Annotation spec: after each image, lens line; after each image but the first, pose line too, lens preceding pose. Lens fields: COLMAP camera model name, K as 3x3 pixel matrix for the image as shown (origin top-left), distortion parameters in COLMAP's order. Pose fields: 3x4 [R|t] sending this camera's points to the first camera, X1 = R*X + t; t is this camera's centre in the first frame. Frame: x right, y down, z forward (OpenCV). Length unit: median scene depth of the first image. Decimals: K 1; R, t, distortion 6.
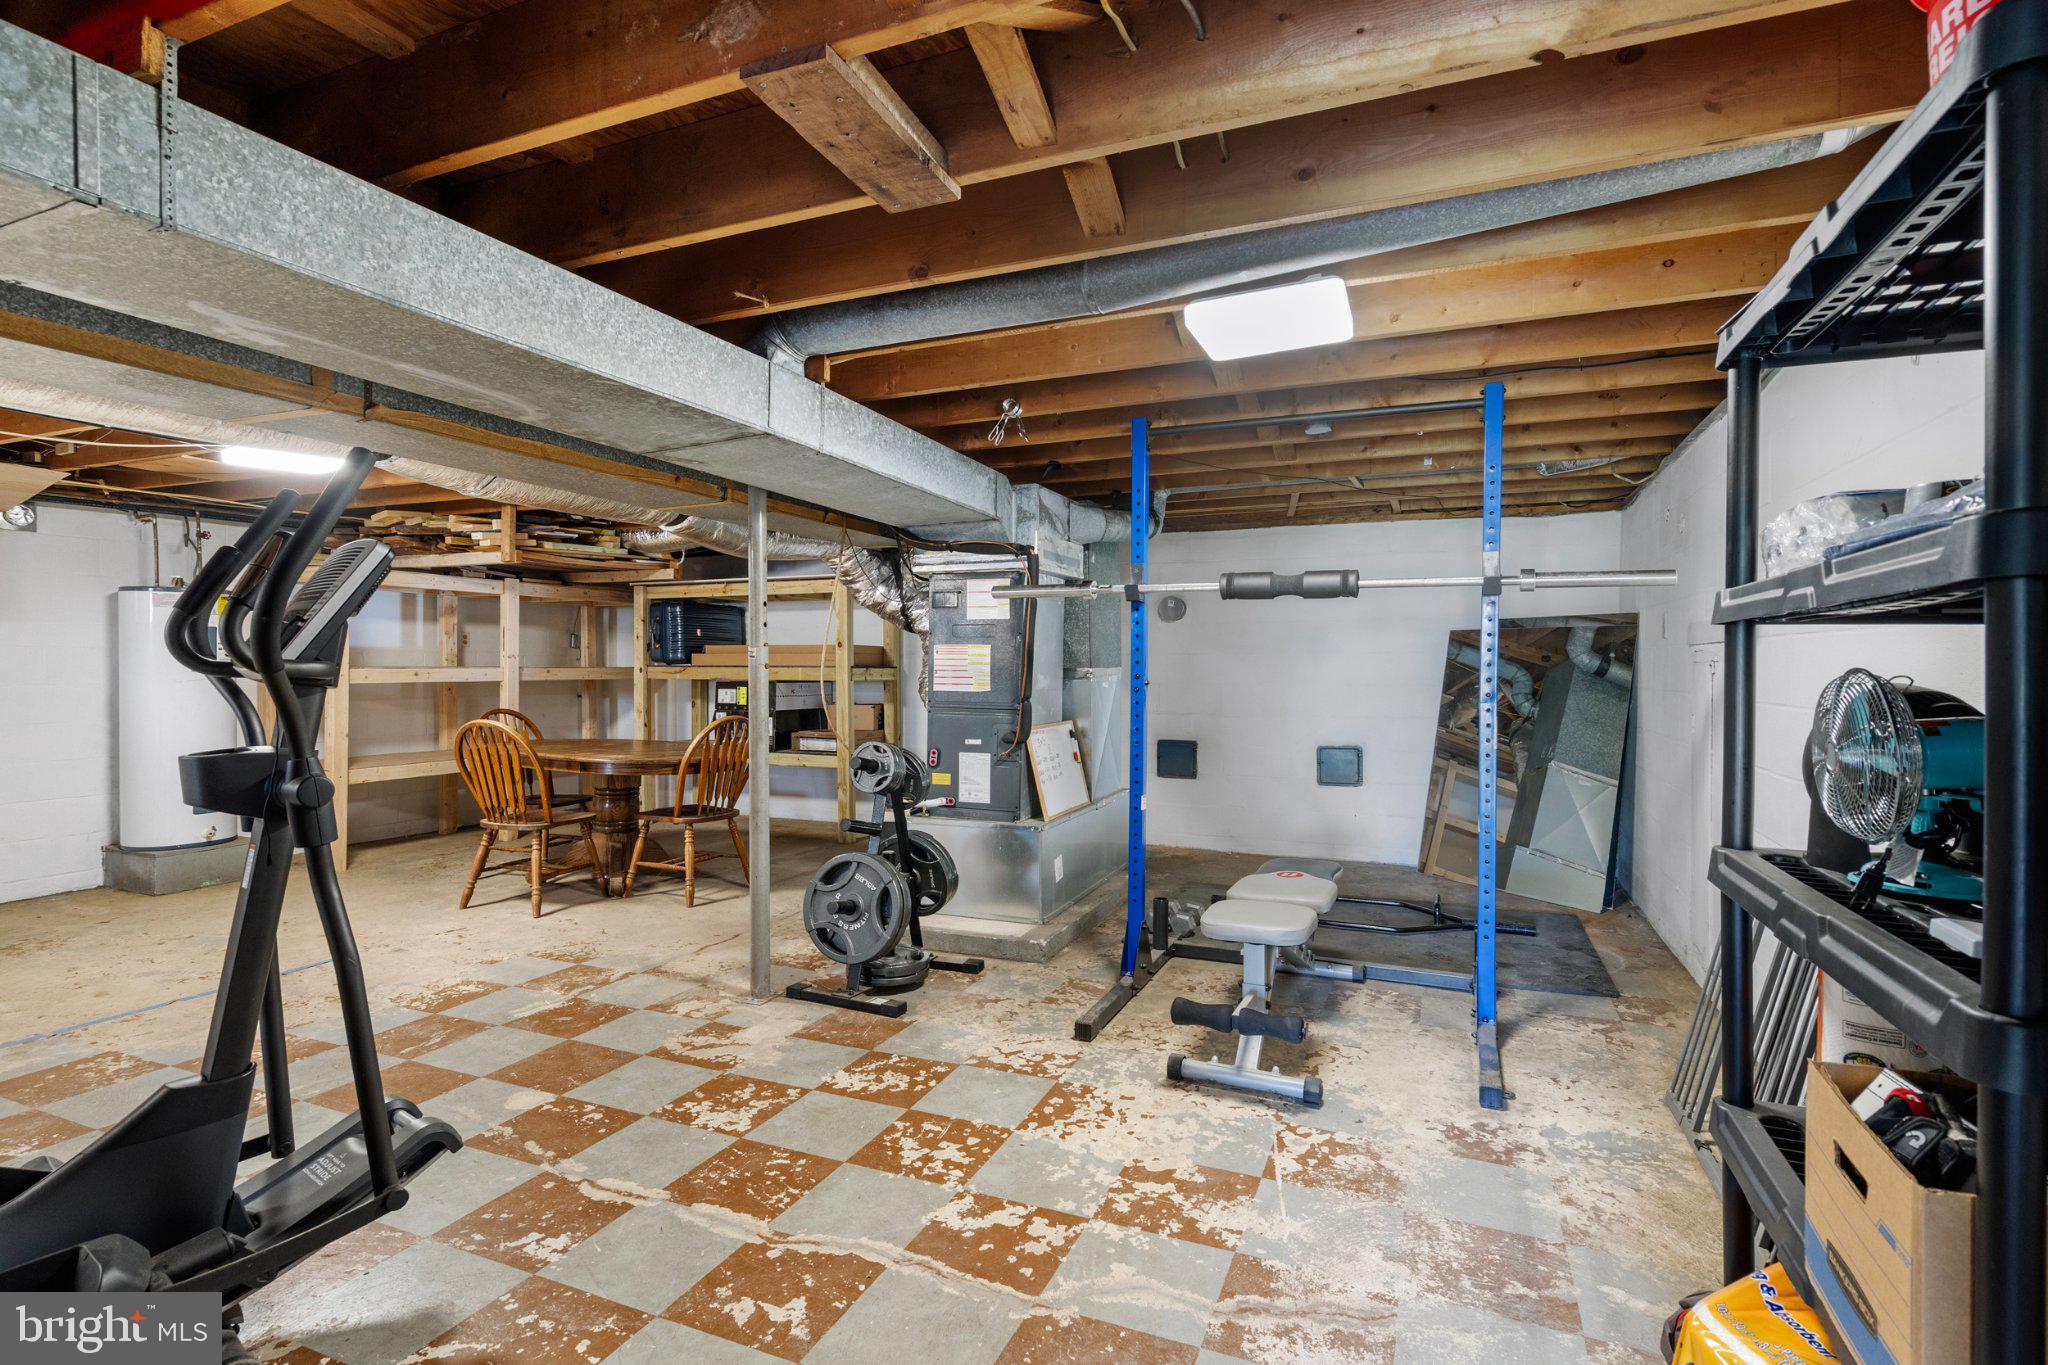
lens RADIAL K [[986.7, 0, 1045.7], [0, 986.7, 671.6], [0, 0, 1]] dist [0.001688, -0.000581]
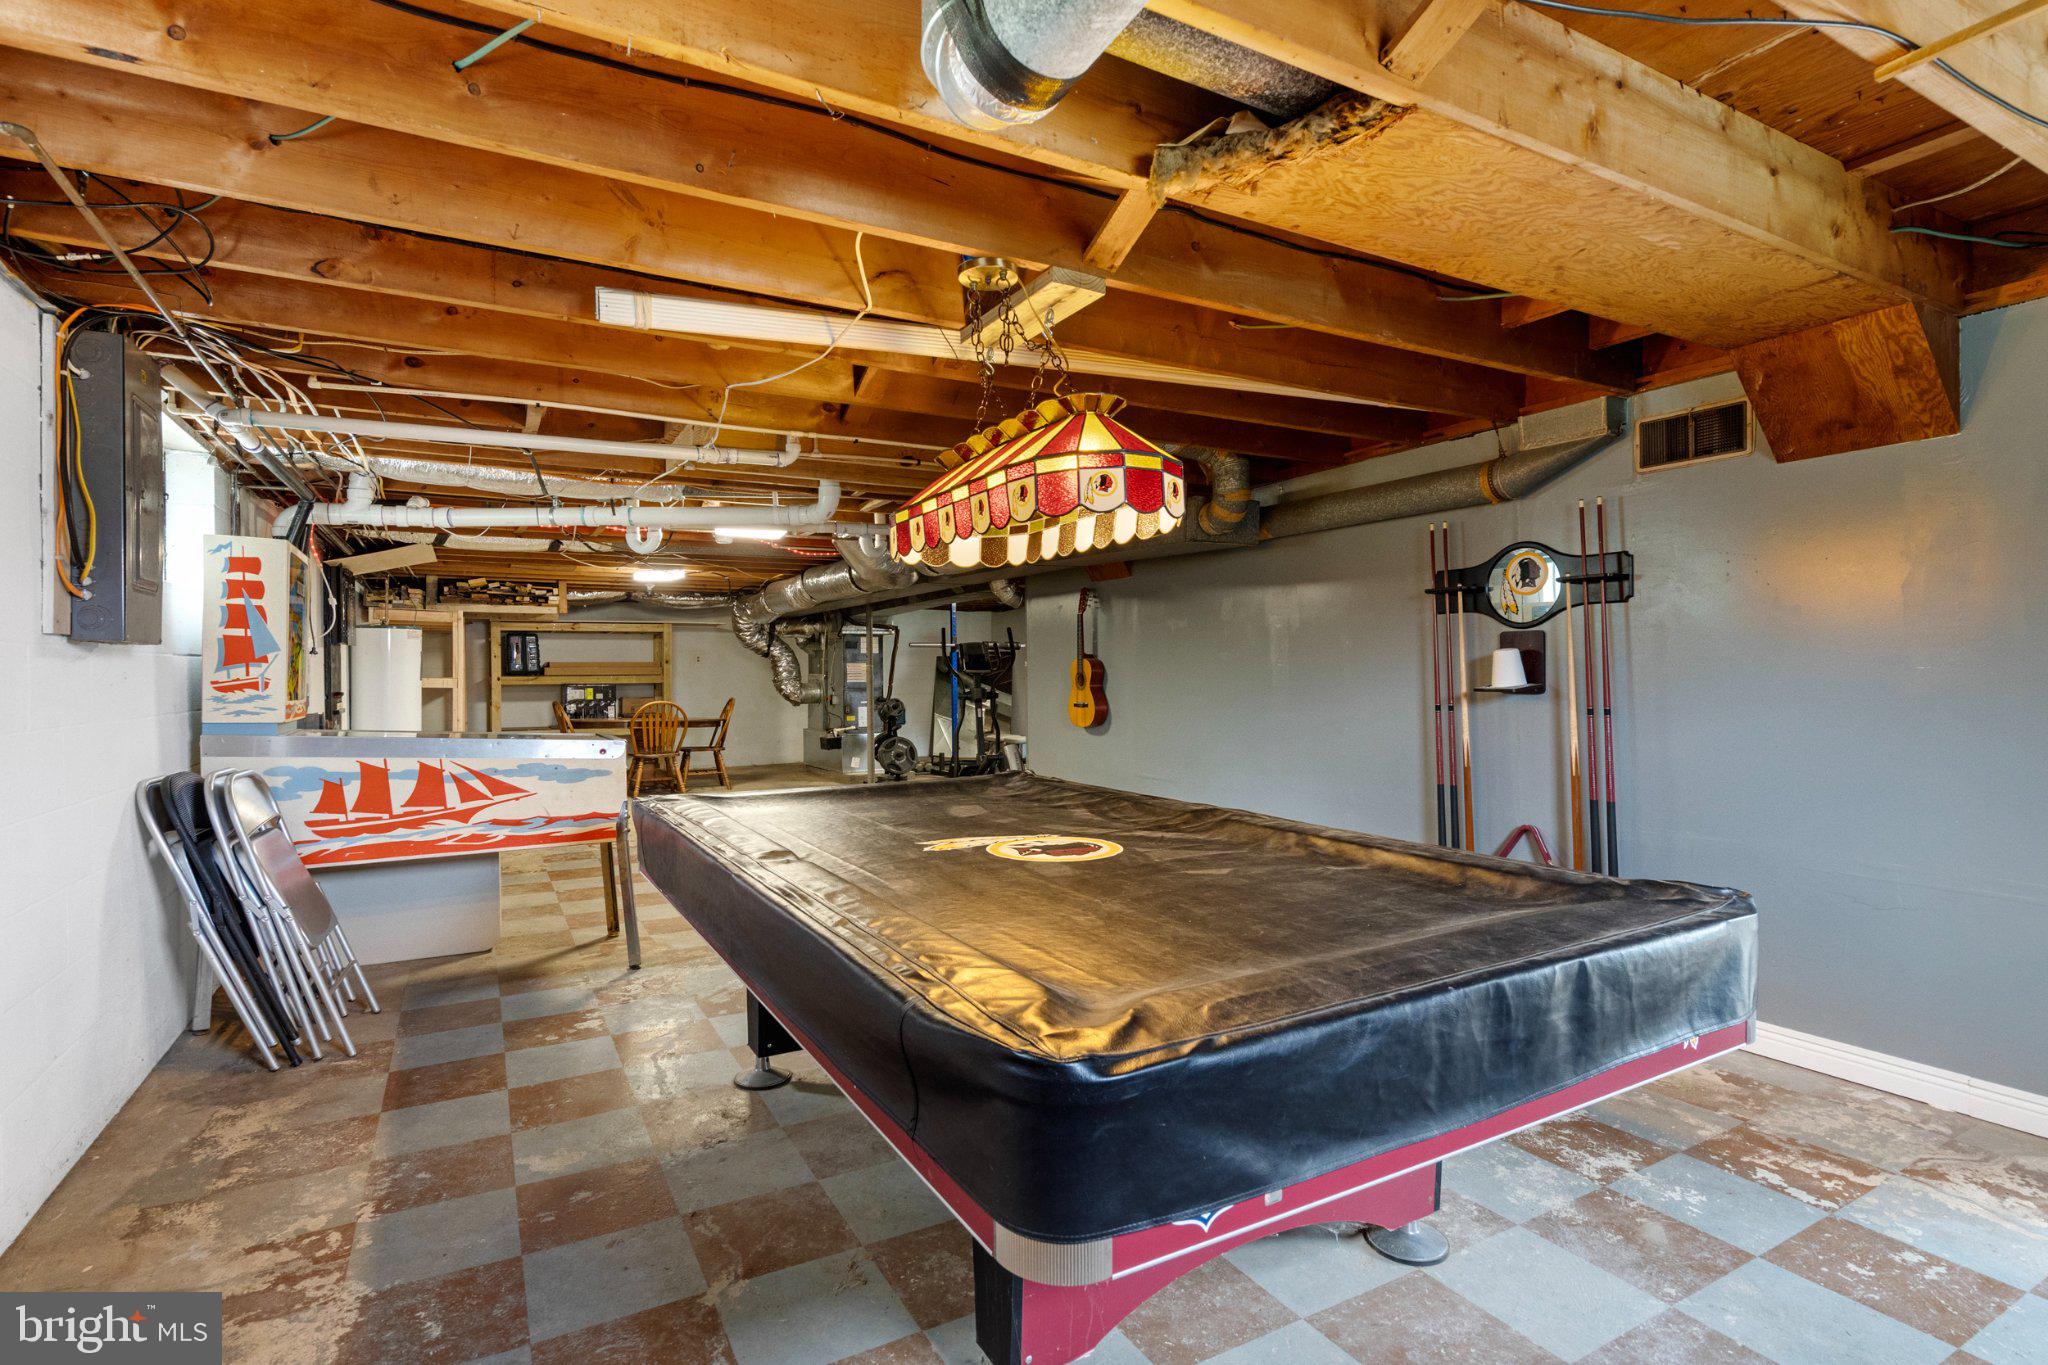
lens RADIAL K [[956.4, 0, 1024.0], [0, 956.4, 682.5], [0, 0, 1]] dist [0.001853, 0.000653]
pose [[0.627018, -0.013805, 0.778882, -1.130224], [0.016354, 0.999856, 0.004556, 0.011040], [-0.778833, 0.009881, 0.627153, -0.551647]]
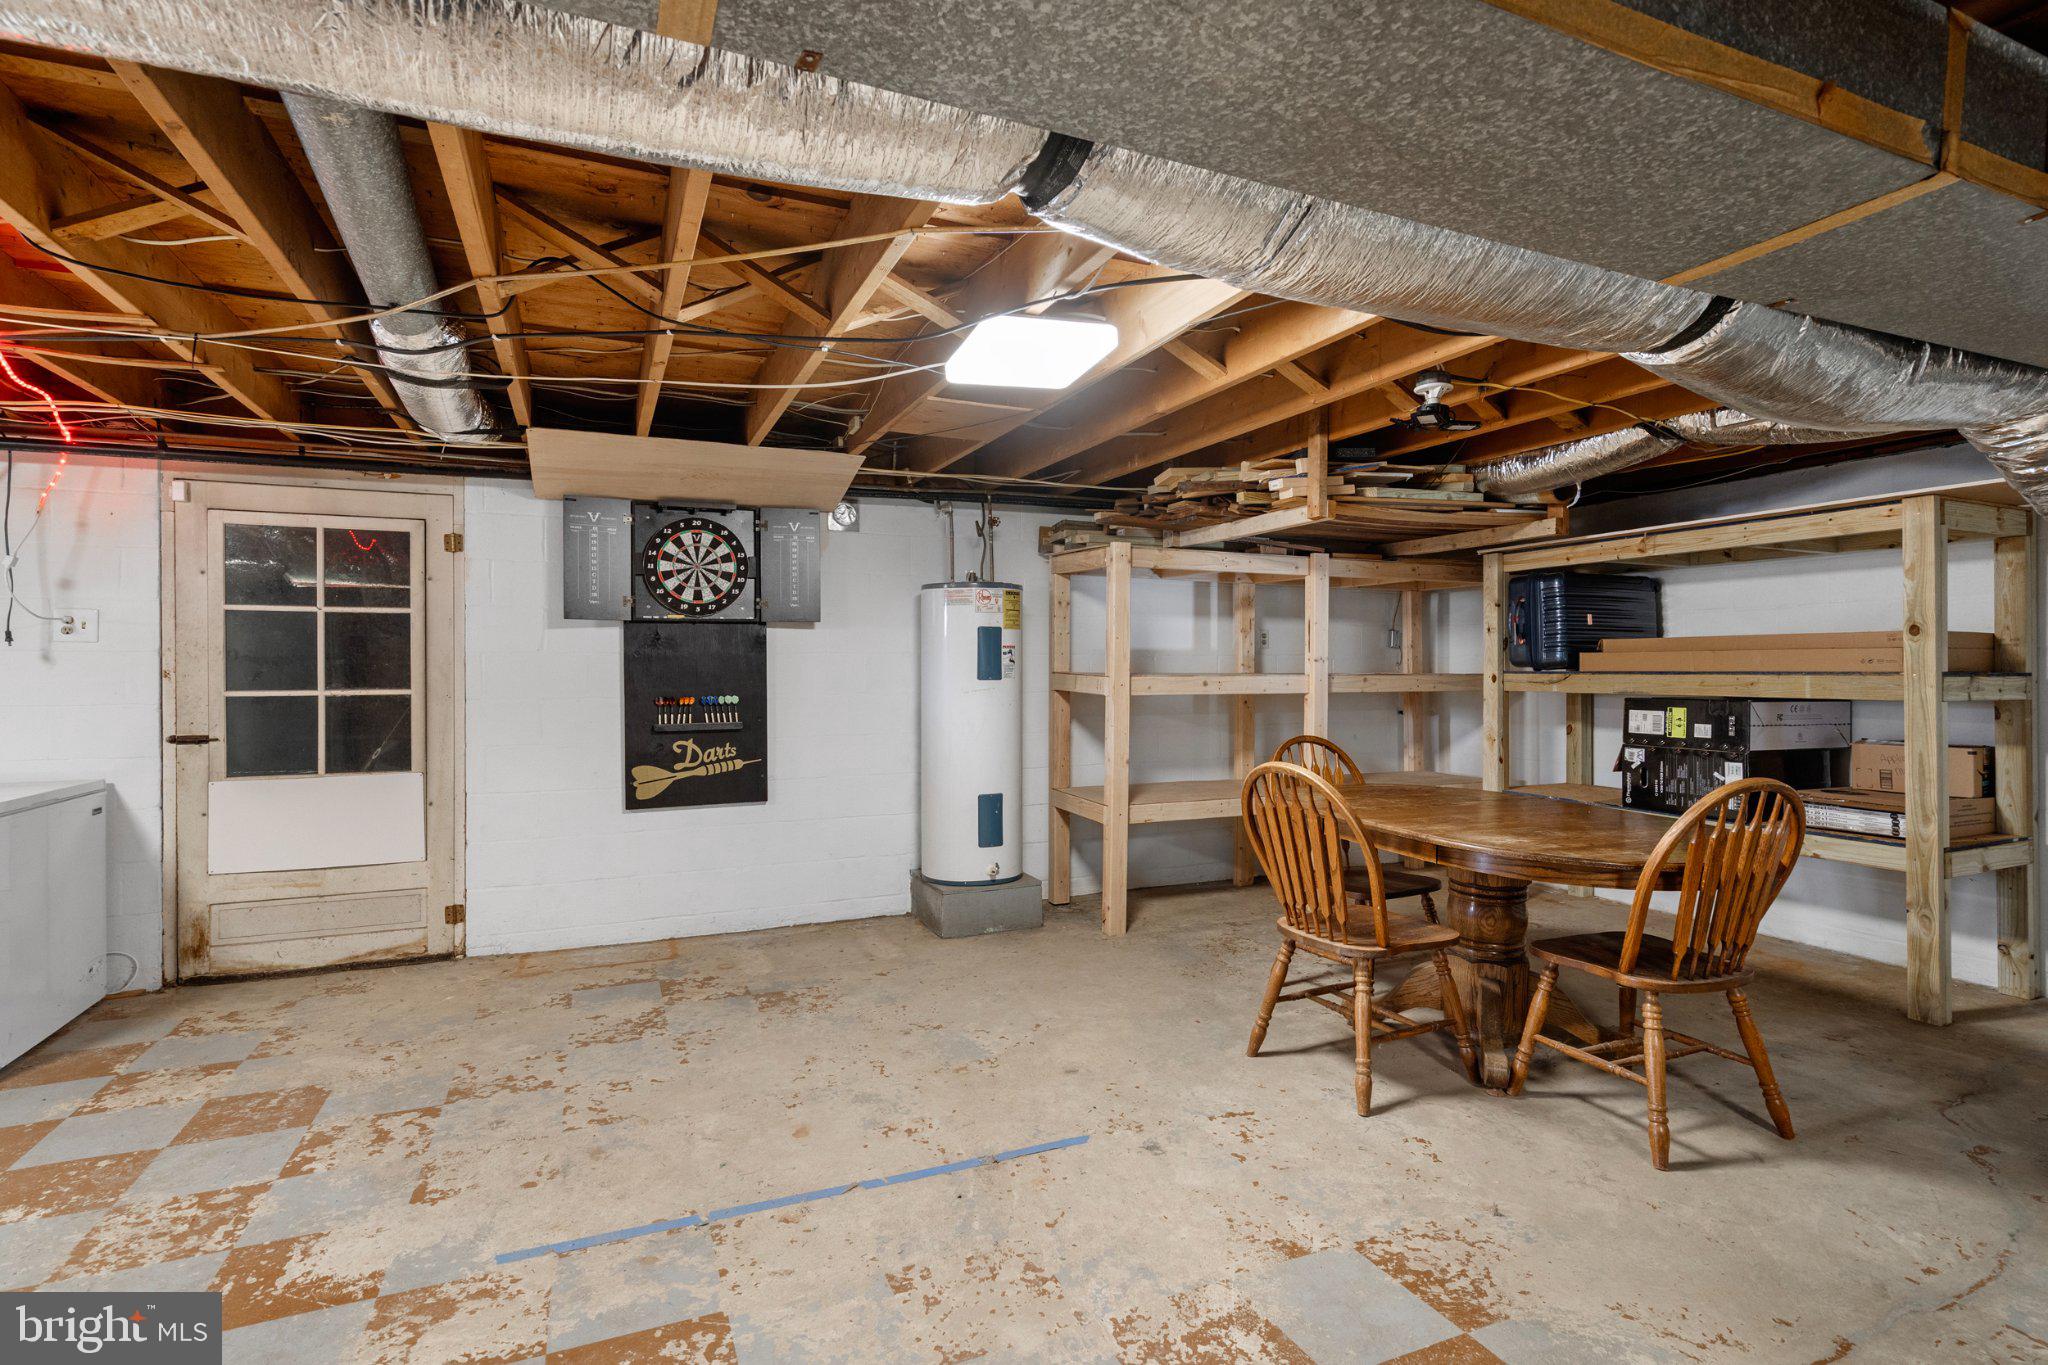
lens RADIAL K [[1011.2, 0, 1024.0], [0, 1011.2, 682.5], [0, 0, 1]] dist [0.002278, 0.000539]
pose [[0.716032, 0.005613, -0.698045, -0.173066], [-0.002084, 0.999980, 0.005904, -0.002414], [0.698065, -0.002772, 0.716029, 0.308530]]
